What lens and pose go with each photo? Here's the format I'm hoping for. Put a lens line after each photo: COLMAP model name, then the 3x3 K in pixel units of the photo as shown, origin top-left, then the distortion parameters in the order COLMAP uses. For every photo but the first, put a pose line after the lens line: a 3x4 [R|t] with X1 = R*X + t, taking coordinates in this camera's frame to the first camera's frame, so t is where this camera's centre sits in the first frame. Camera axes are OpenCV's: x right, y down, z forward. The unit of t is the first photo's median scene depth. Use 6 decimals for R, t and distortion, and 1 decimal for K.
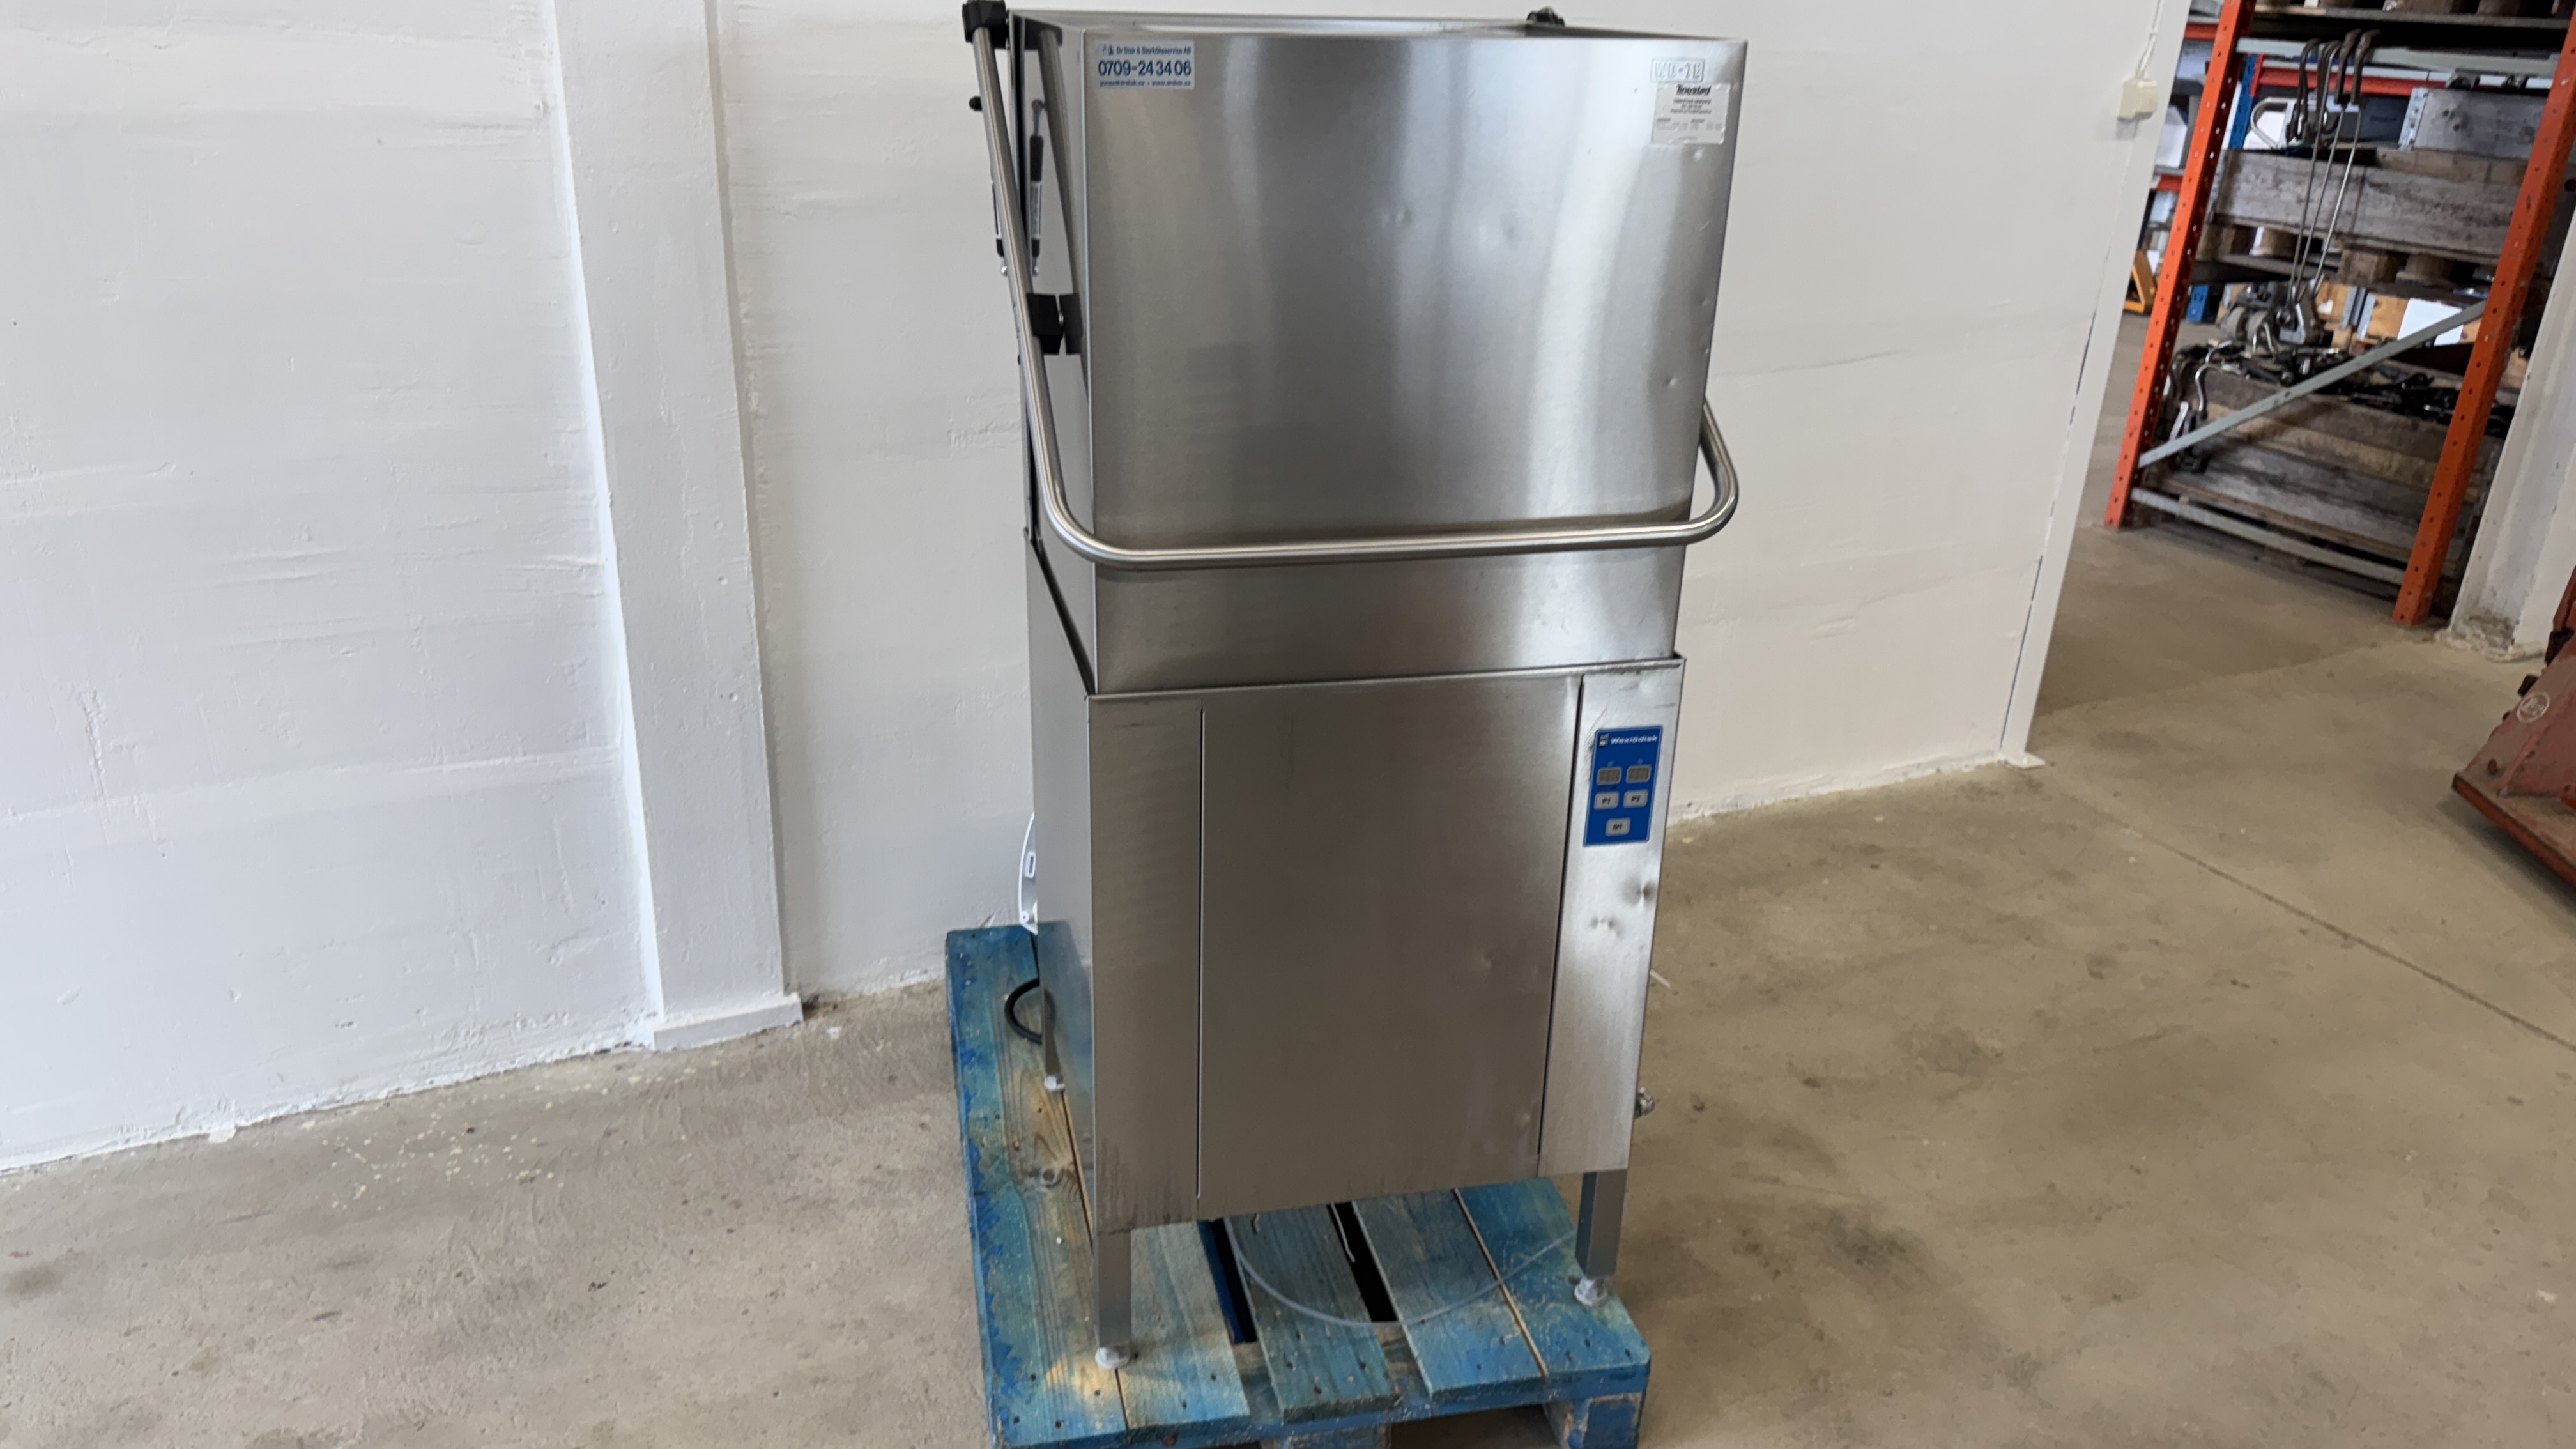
lens RADIAL K [[1727.1, 0, 1288.0], [0, 1727.1, 724.5], [0, 0, 1]] dist [0.127681, -0.199654]
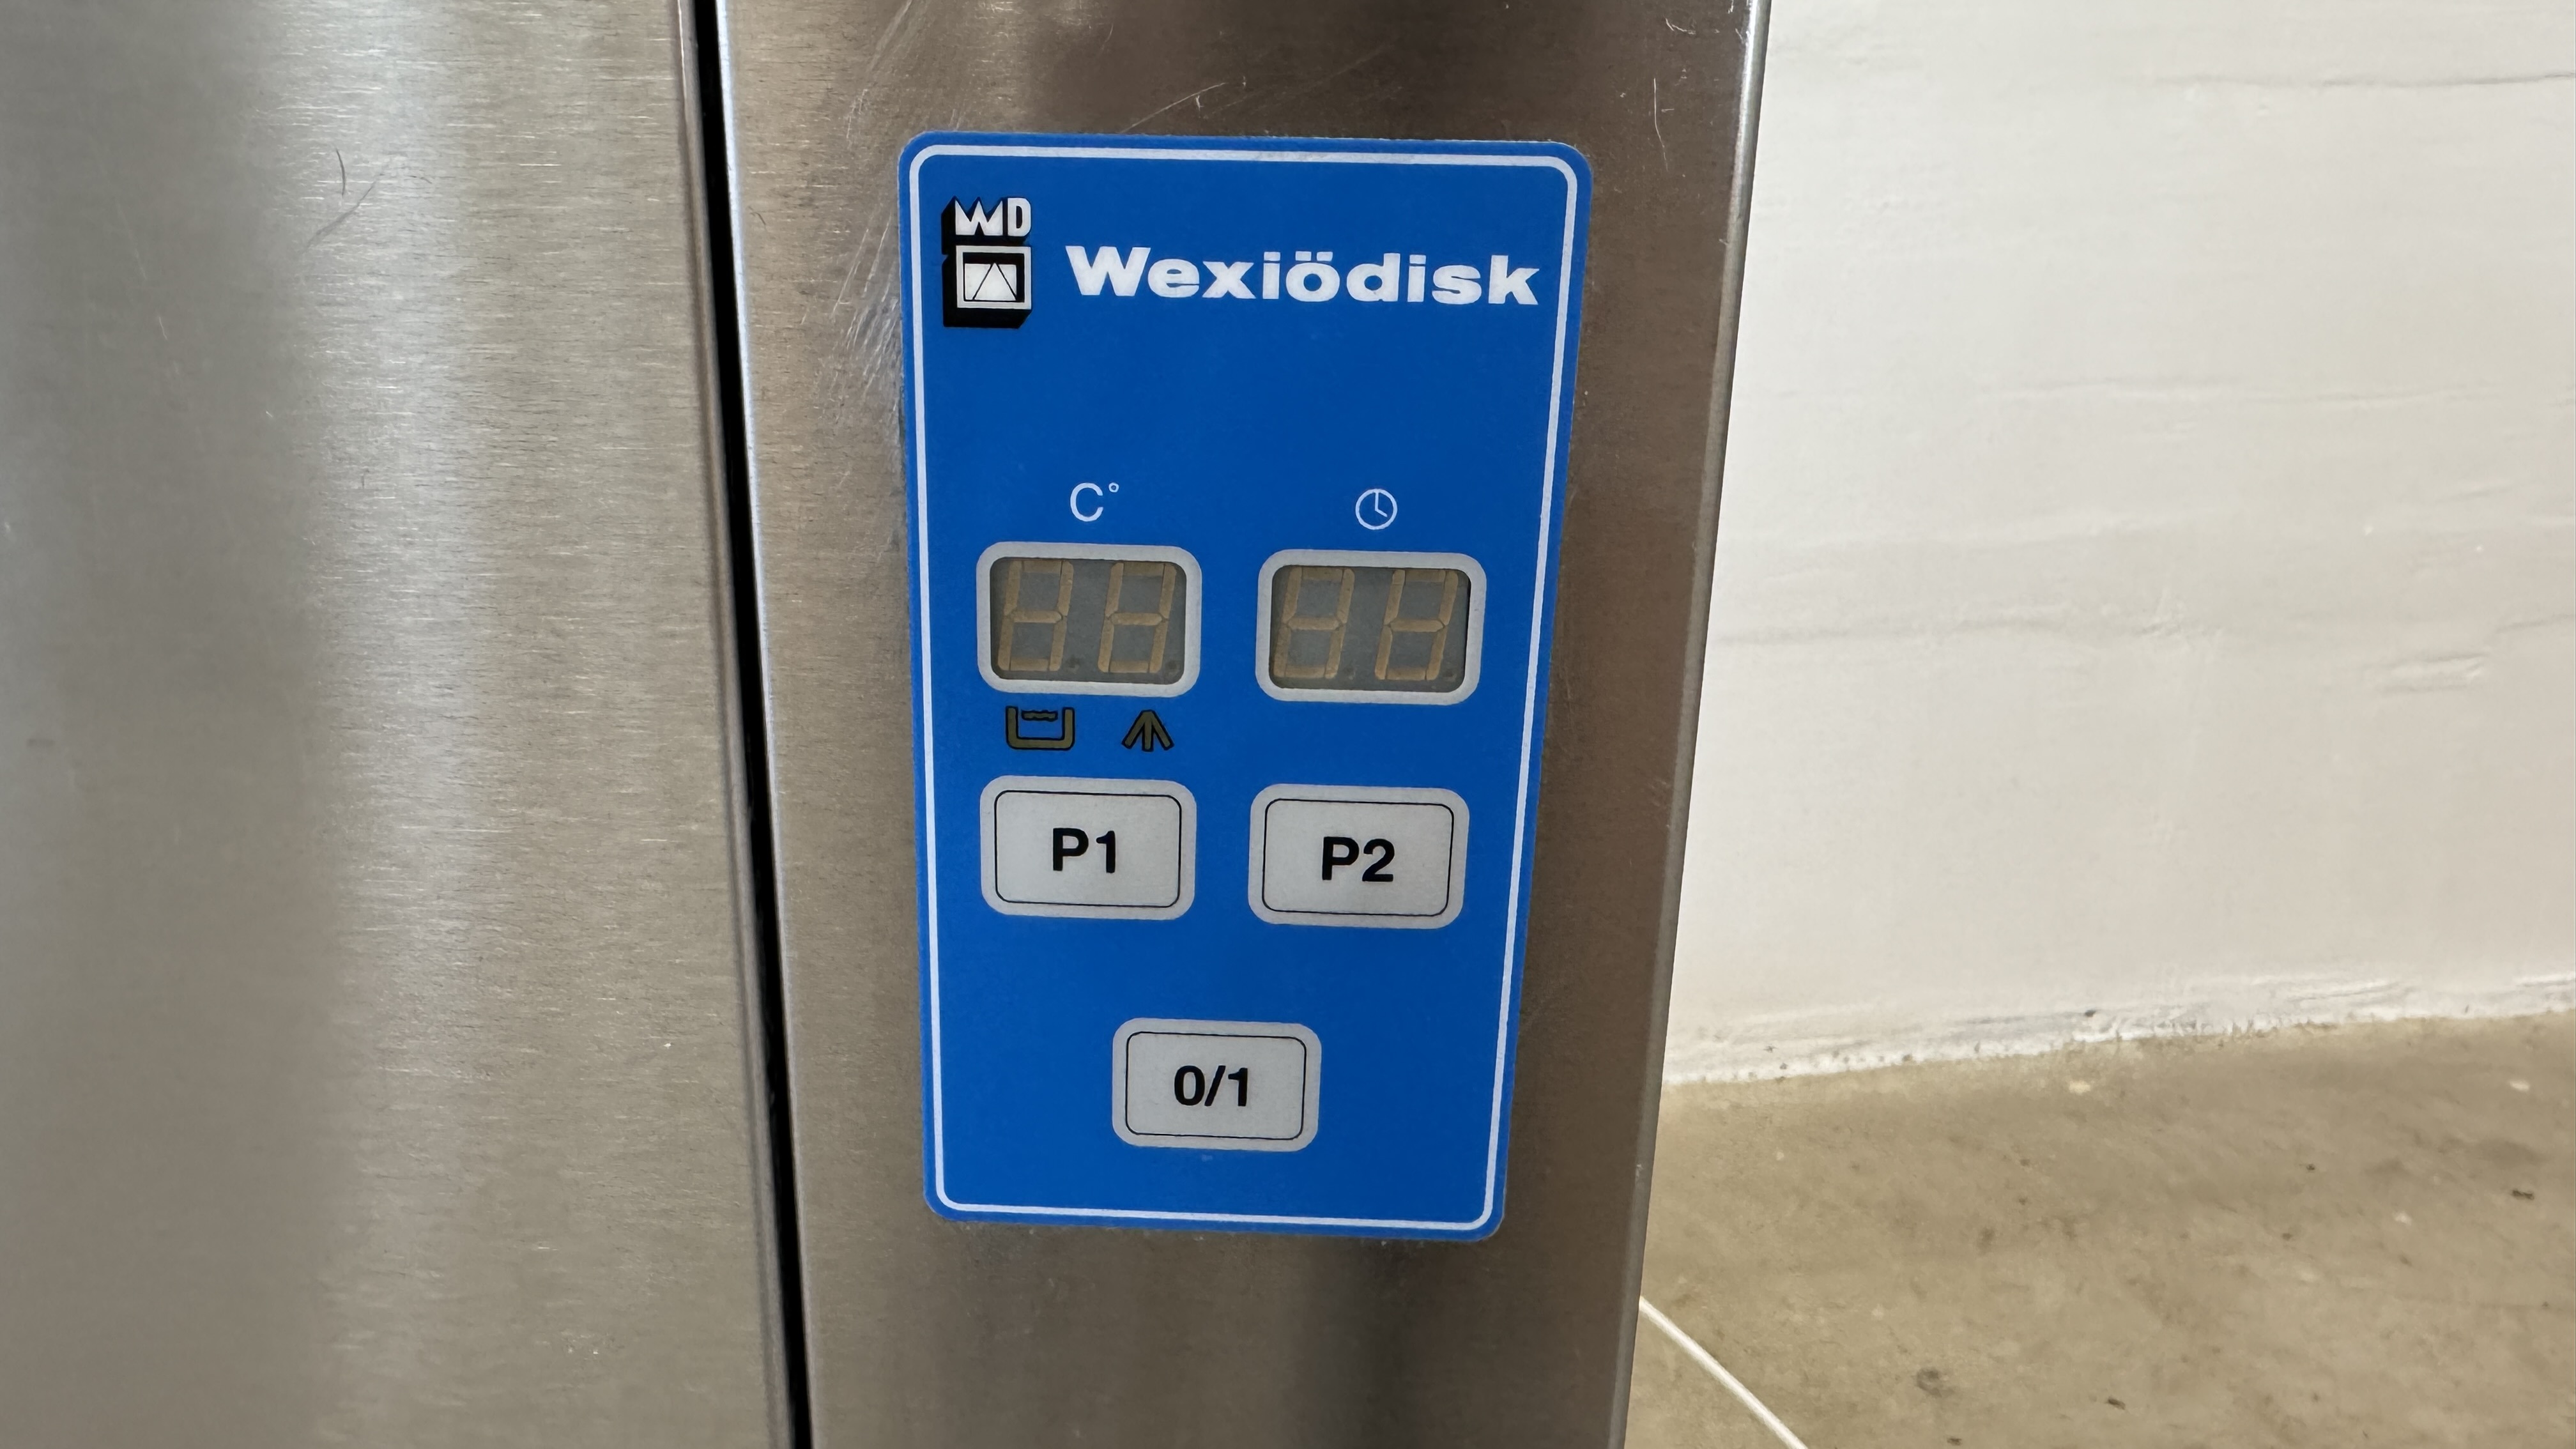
lens RADIAL K [[1859.6, 0, 1185.2], [0, 1859.6, 711.6], [0, 0, 1]] dist [-0.000573, -0.000389]
pose [[0.967554, 0.069671, -0.242869, 0.156623], [-0.088932, 0.993627, -0.069252, 0.030590], [0.236497, 0.088604, 0.967584, 0.629771]]
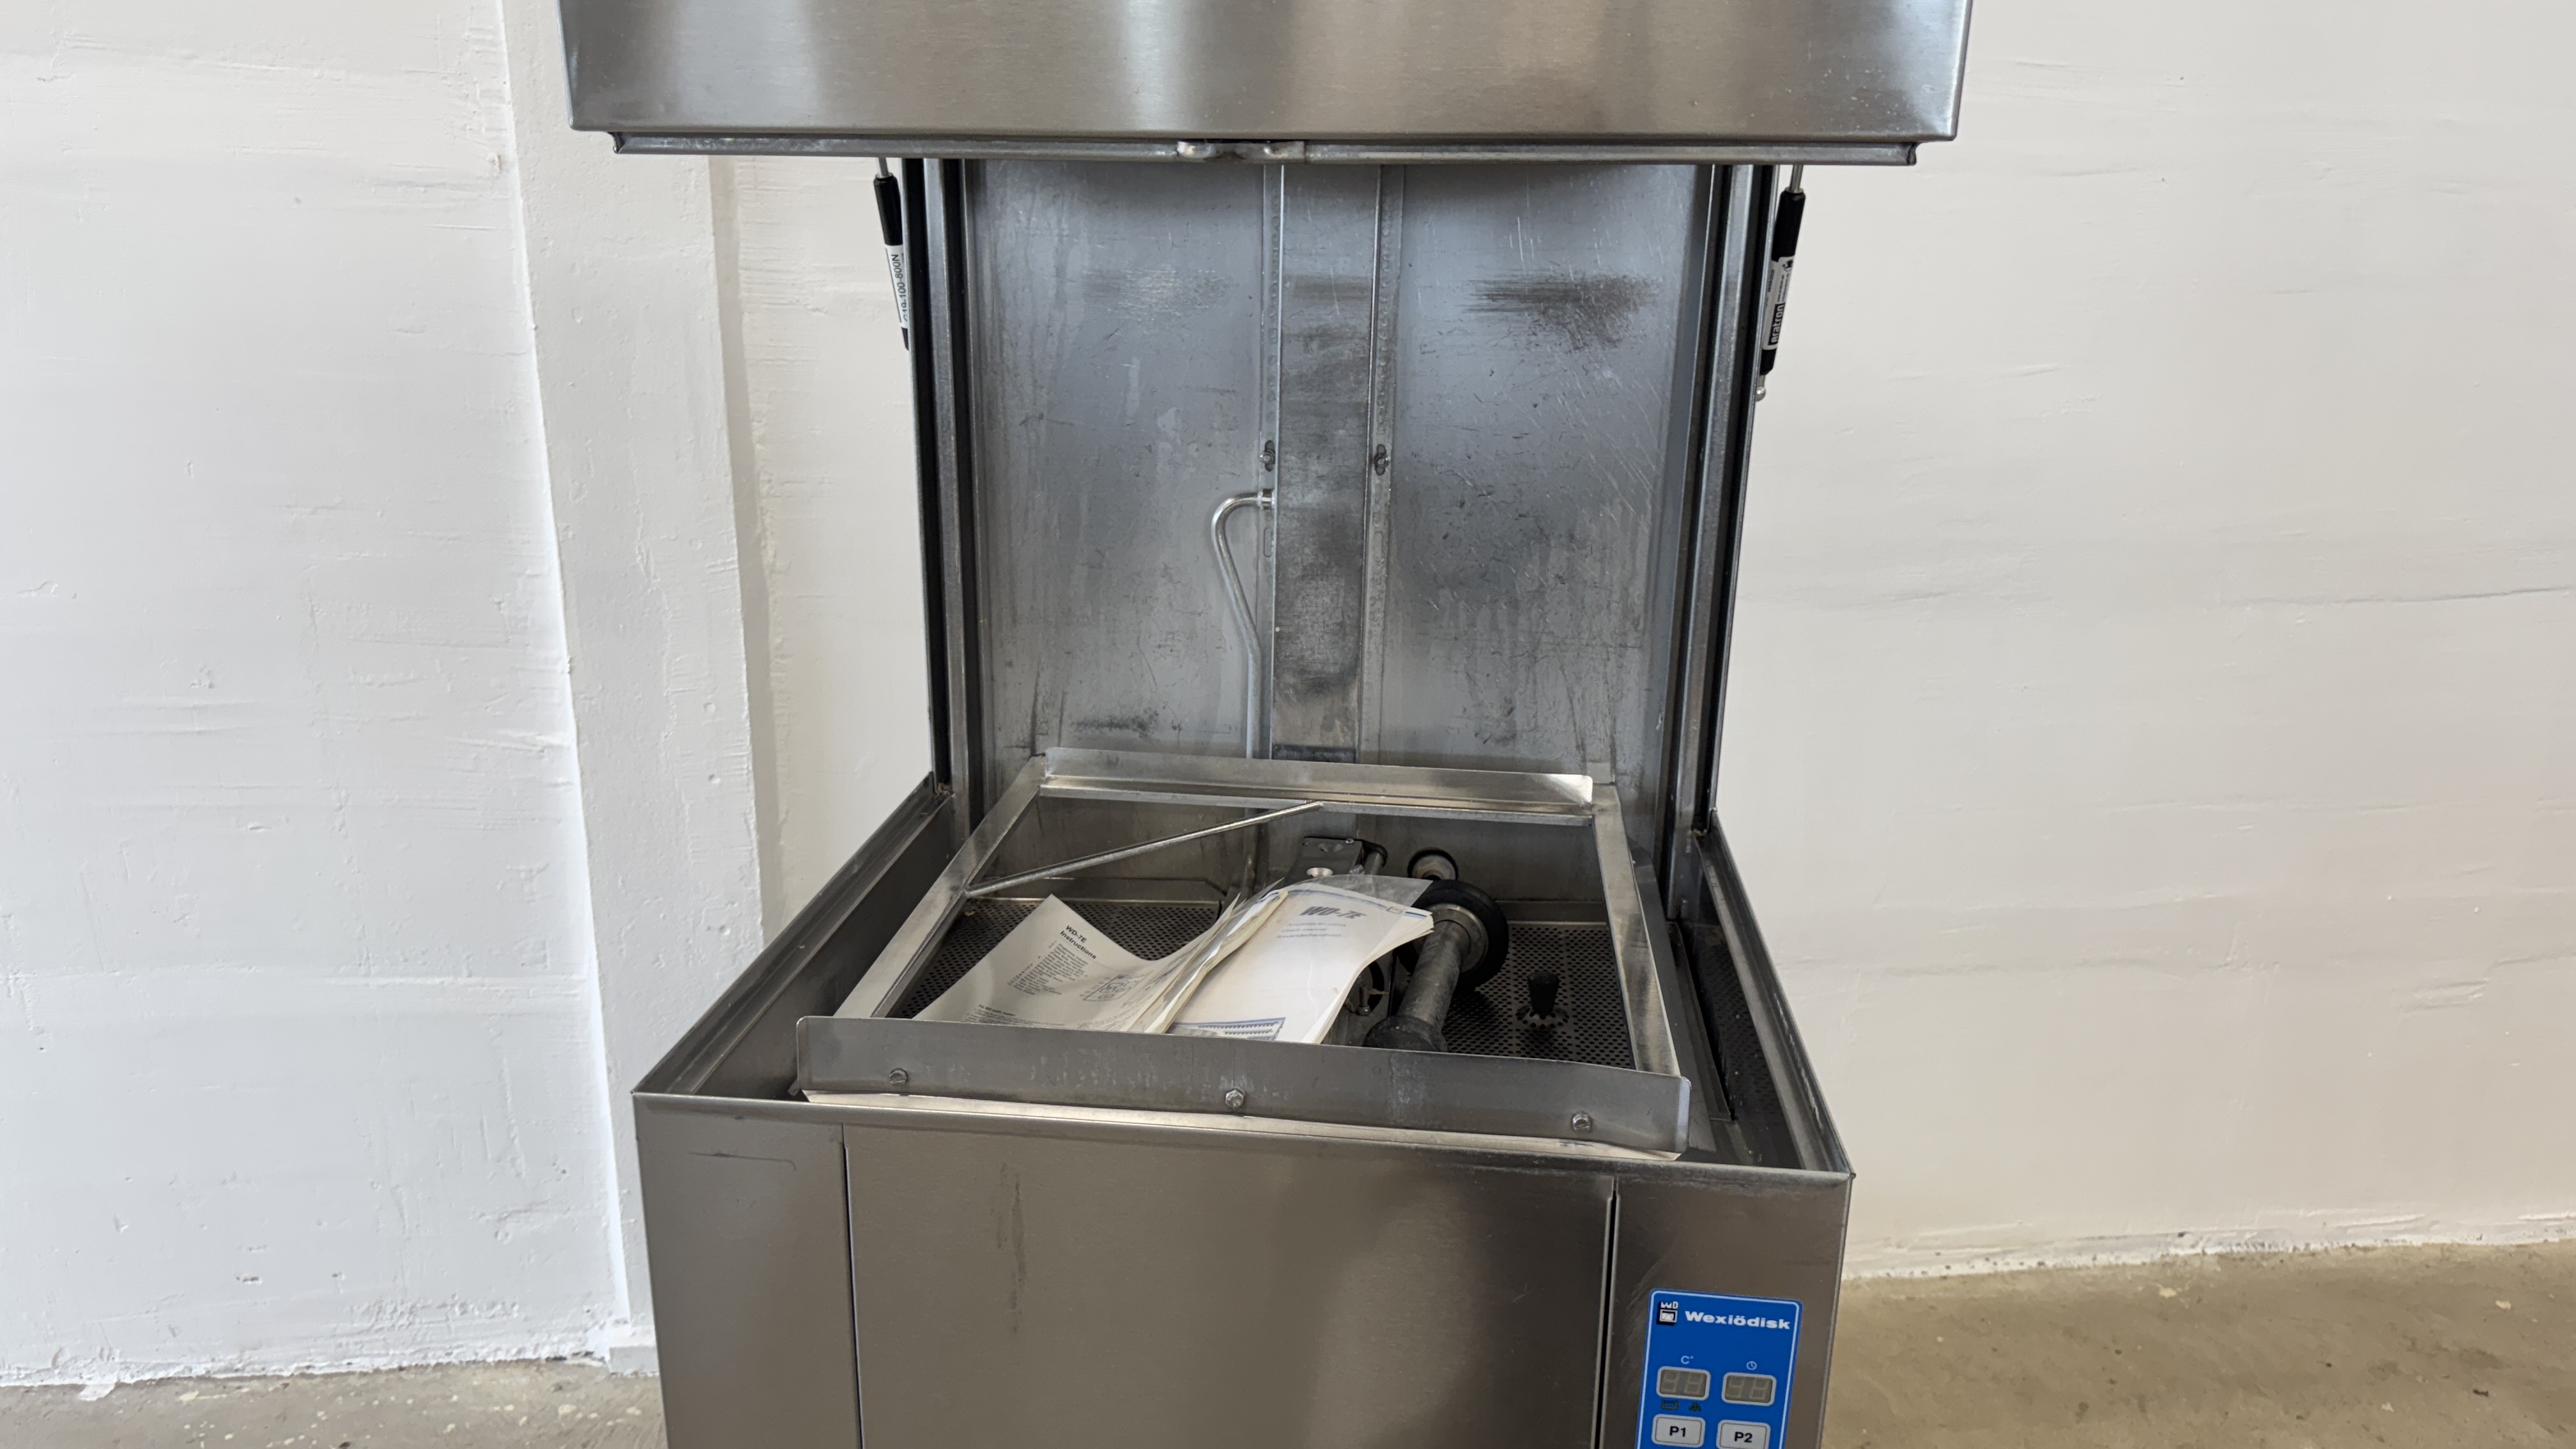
lens RADIAL K [[1807.0, 0, 1292.2], [0, 1807.0, 746.5], [0, 0, 1]] dist [0.002930, -0.012286]
pose [[0.946733, 0.089859, -0.309229, 0.157619], [-0.118715, 0.990034, -0.075761, -0.067597], [0.299340, 0.108436, 0.947965, 0.333781]]
